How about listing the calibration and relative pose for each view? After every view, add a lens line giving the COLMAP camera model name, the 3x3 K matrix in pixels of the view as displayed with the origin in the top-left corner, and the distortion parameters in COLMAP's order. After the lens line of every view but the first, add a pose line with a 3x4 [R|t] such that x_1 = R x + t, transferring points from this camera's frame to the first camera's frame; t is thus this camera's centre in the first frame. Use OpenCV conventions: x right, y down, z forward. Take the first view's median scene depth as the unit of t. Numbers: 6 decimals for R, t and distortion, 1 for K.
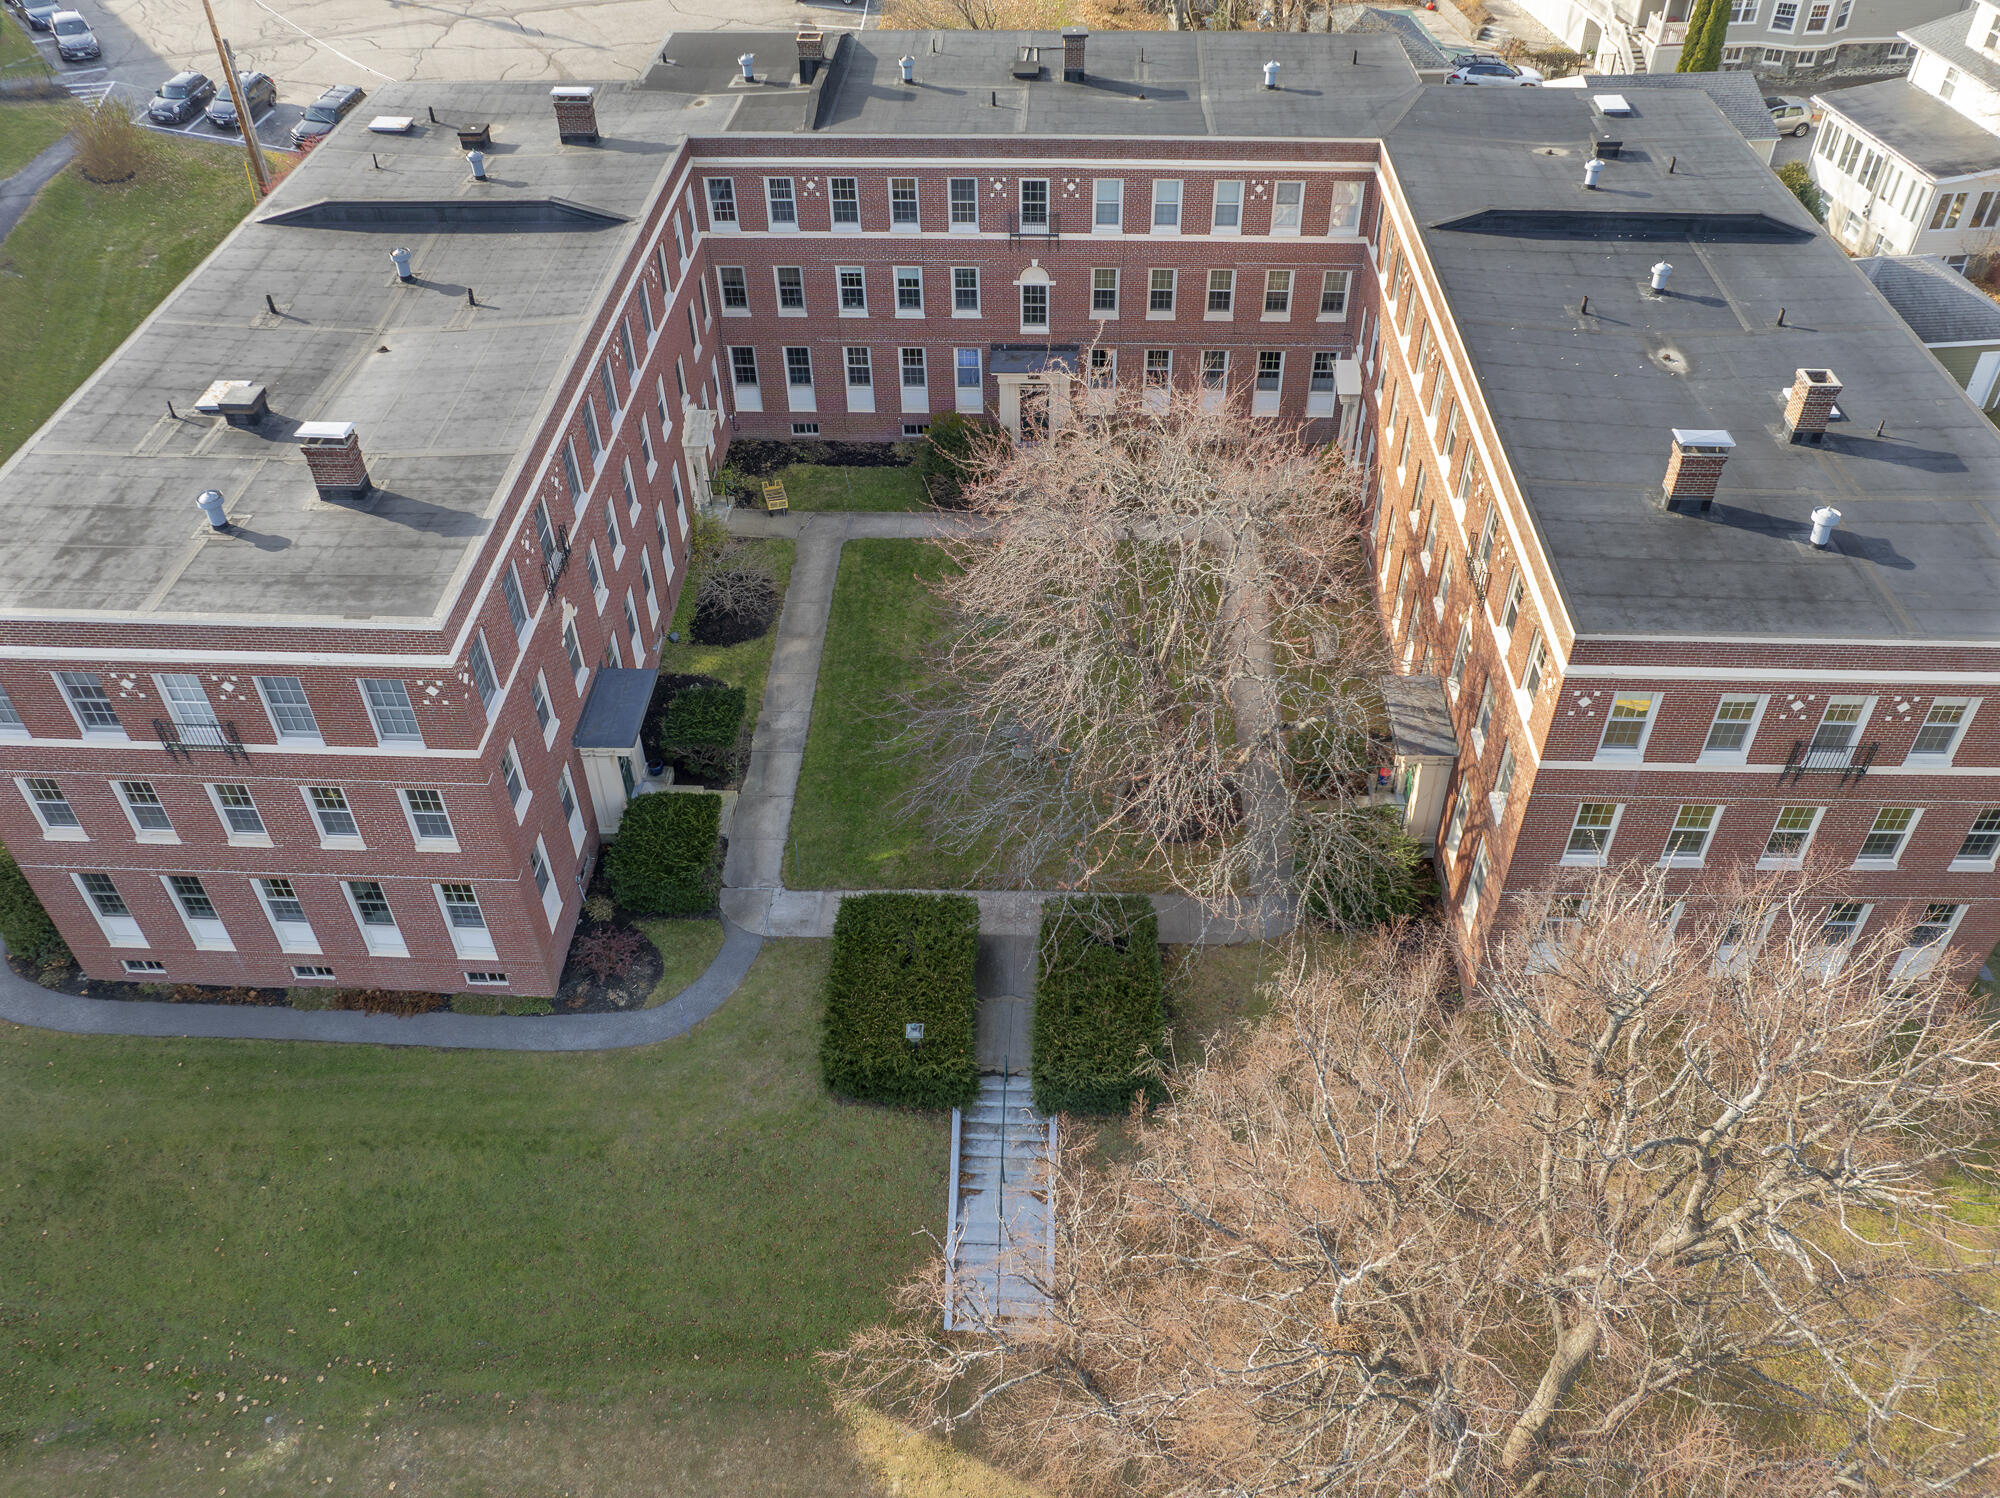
lens RADIAL K [[1535.7, 0, 1035.1], [0, 1535.7, 670.9], [0, 0, 1]] dist [-0.046527, 0.014070]
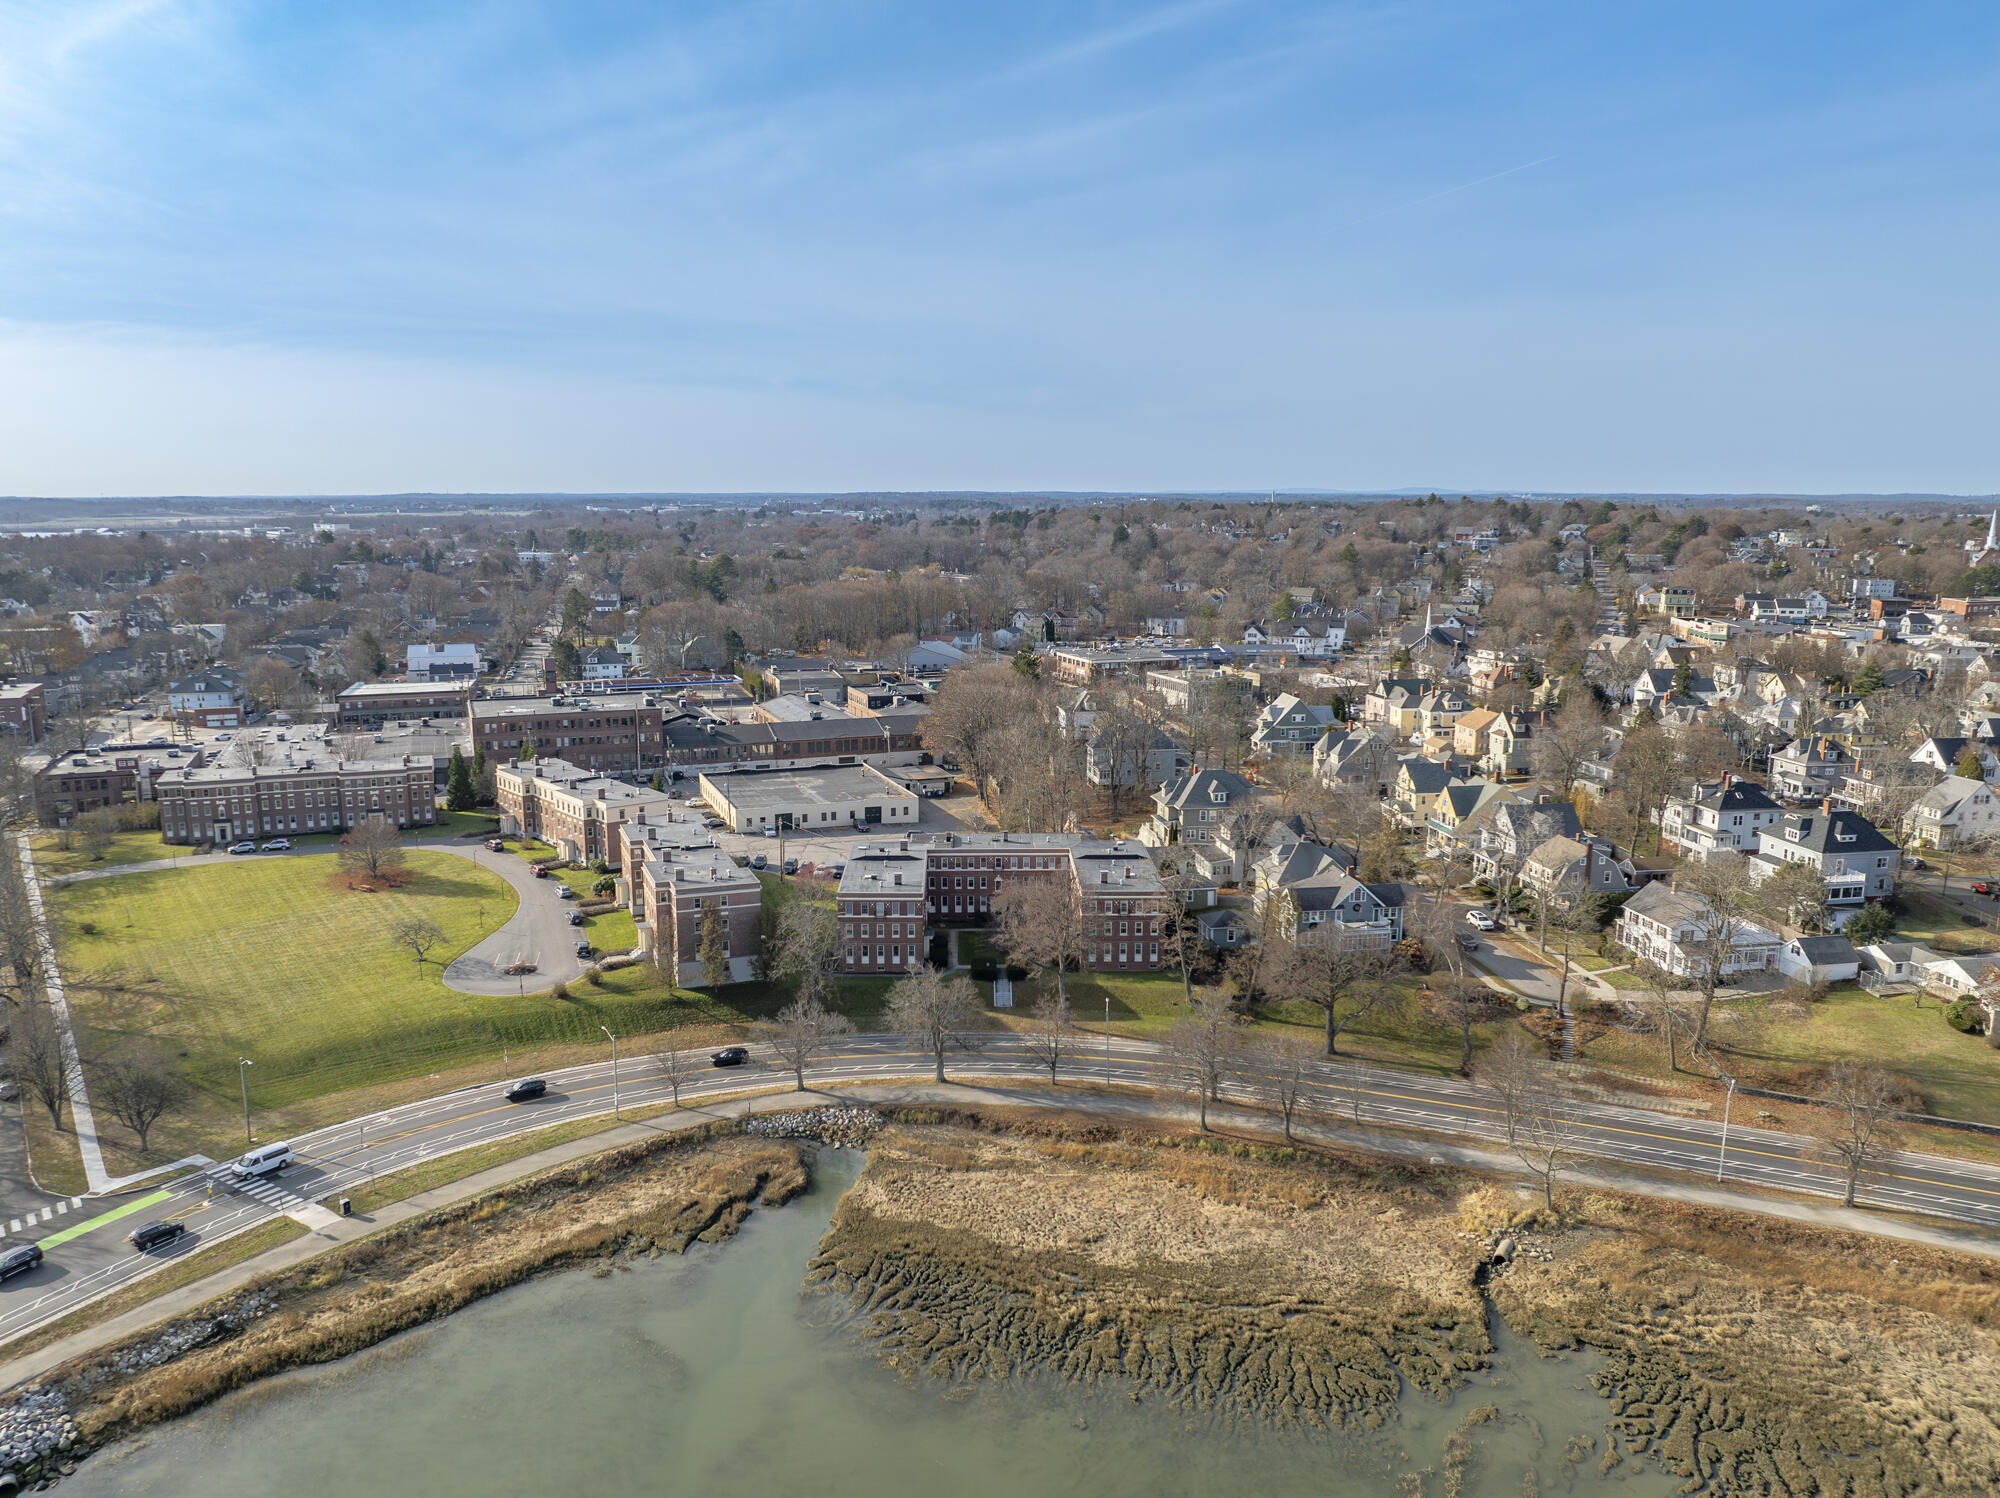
lens RADIAL K [[1444.0, 0, 1010.7], [0, 1444.0, 758.6], [0, 0, 1]] dist [-0.035866, 0.004392]
pose [[0.998597, -0.005372, 0.052686, -0.201365], [0.031119, 0.864507, -0.501656, 1.697127], [-0.042852, 0.502591, 0.863461, -3.093551]]
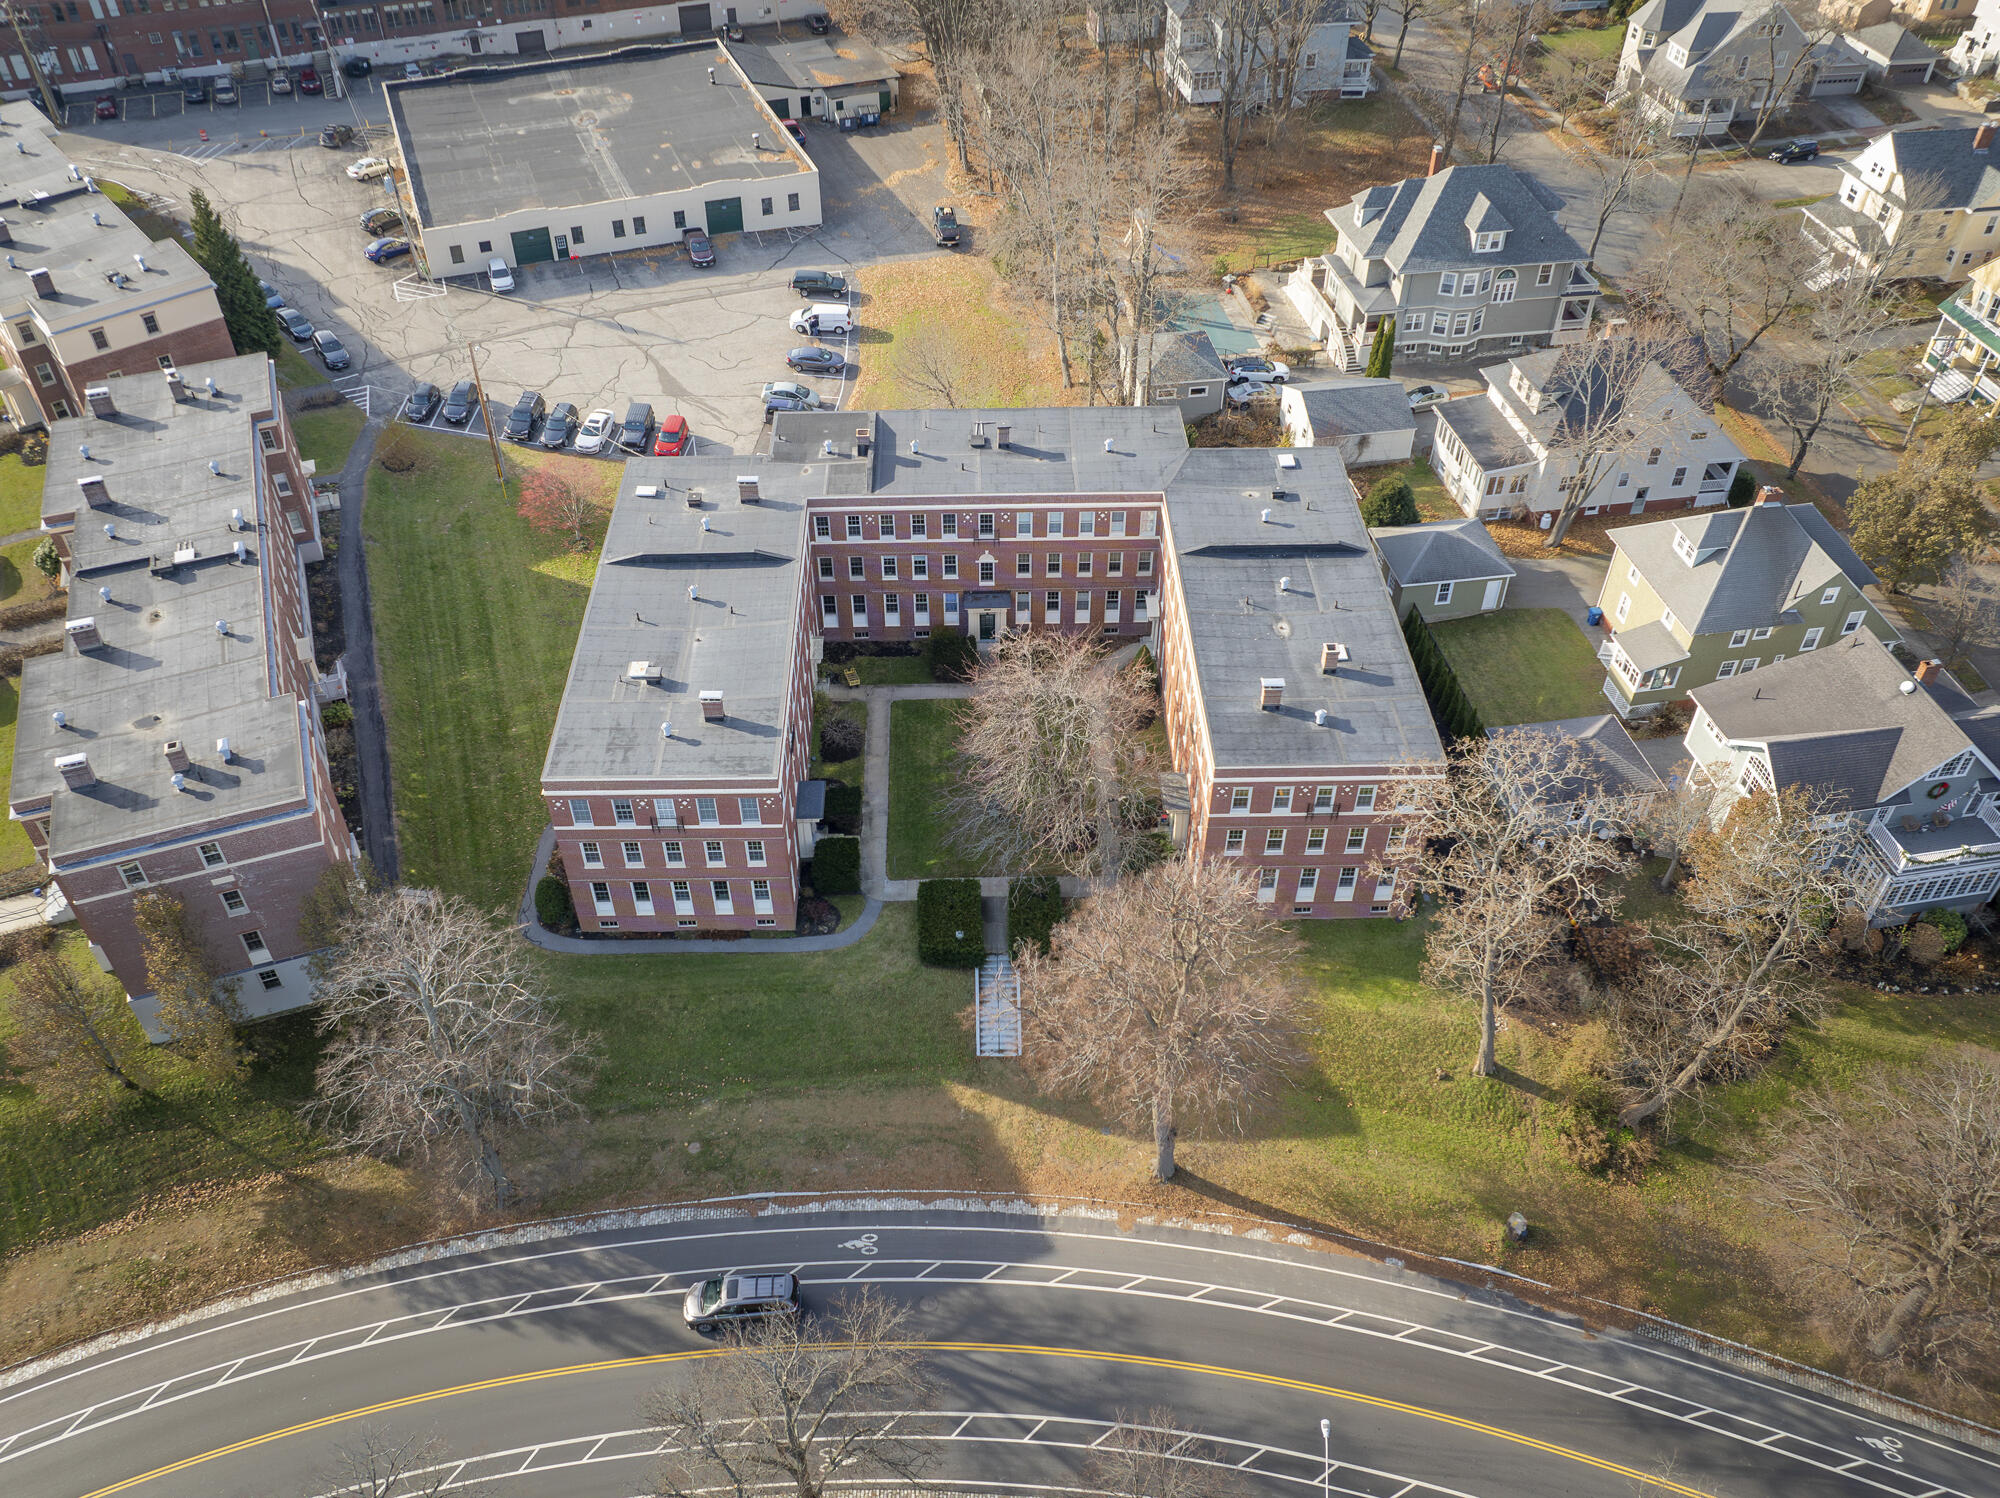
lens RADIAL K [[1558.4, 0, 1000.0], [0, 1558.4, 749.0], [0, 0, 1]] dist [-0.031171, -0.006227]
pose [[0.998731, -0.032636, 0.038362, -0.069286], [0.031179, 0.998792, 0.037987, -0.100146], [-0.039555, -0.036743, 0.998542, -0.986927]]
